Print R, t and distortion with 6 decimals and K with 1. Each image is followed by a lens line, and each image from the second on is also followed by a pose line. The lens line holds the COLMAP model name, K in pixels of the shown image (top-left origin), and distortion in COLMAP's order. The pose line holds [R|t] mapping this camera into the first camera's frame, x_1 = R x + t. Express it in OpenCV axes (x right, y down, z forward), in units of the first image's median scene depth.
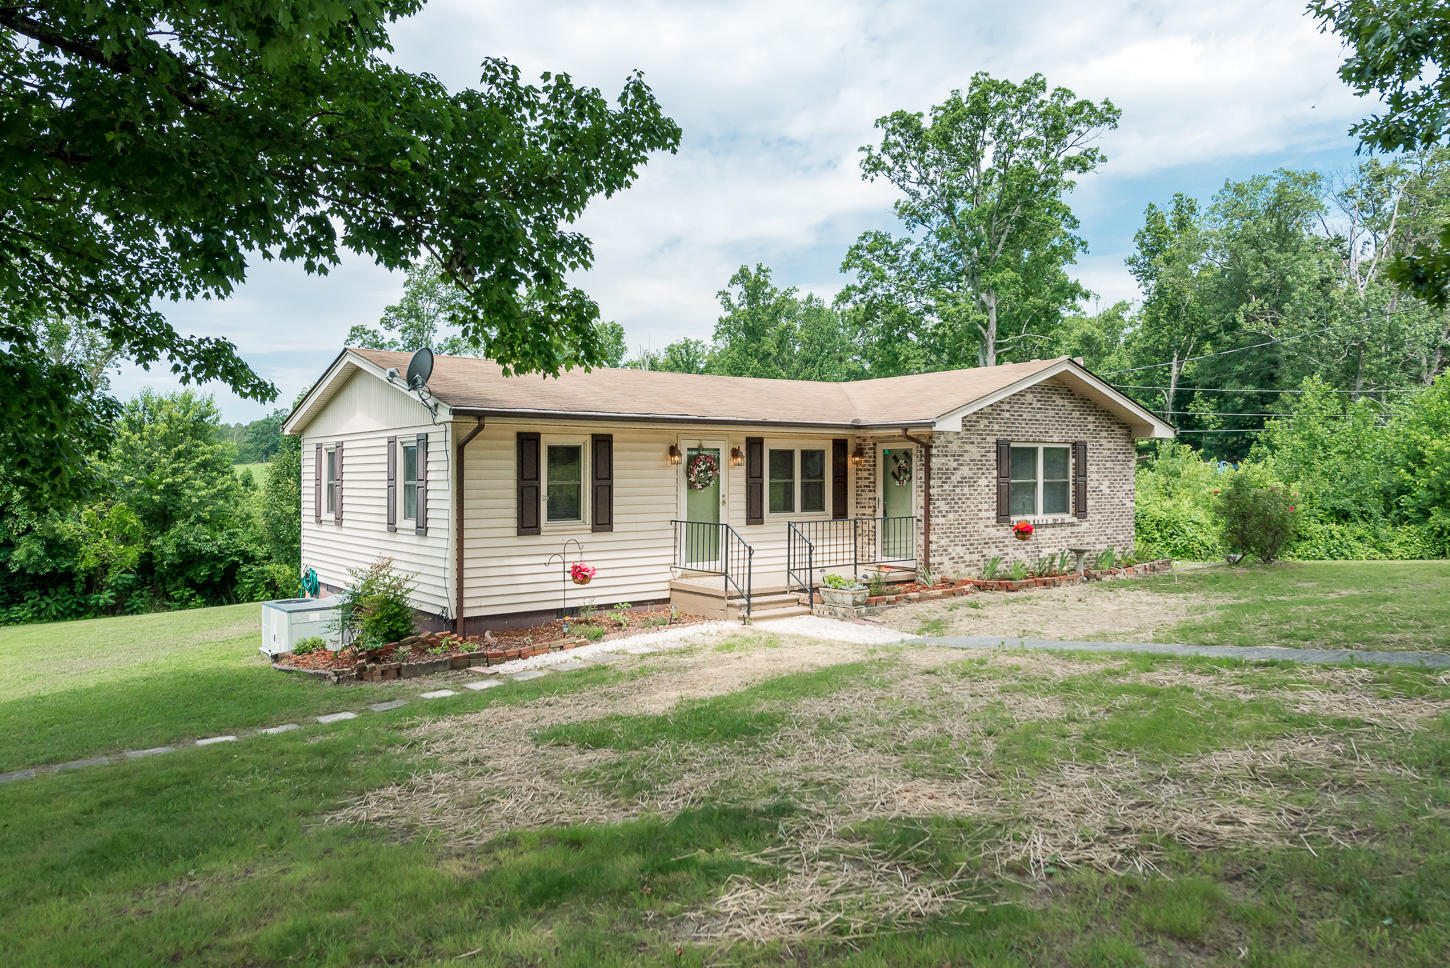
lens RADIAL K [[996.3, 0, 725.0], [0, 996.3, 484.0], [0, 0, 1]] dist [0.045084, -0.000043]
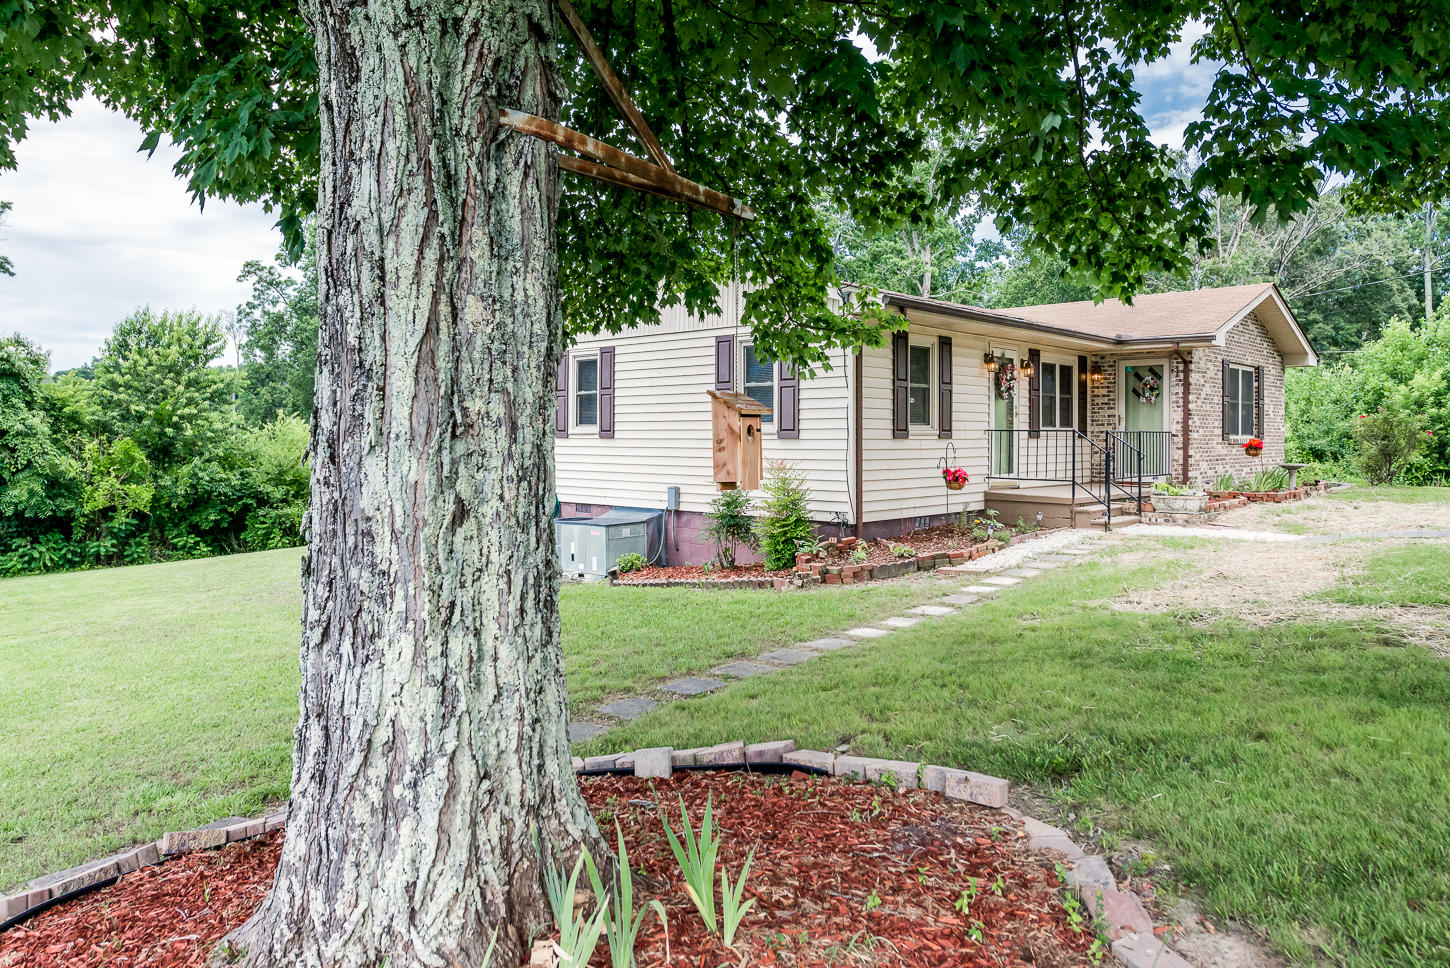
lens RADIAL K [[996.3, 0, 725.2], [0, 996.3, 444.3], [0, 0, 1]] dist [0.054624, 0.000225]
pose [[0.983853, 0.001825, 0.178967, -0.380815], [-0.001152, 0.999992, -0.003864, 0.043474], [-0.178972, 0.003595, 0.983848, 0.068021]]
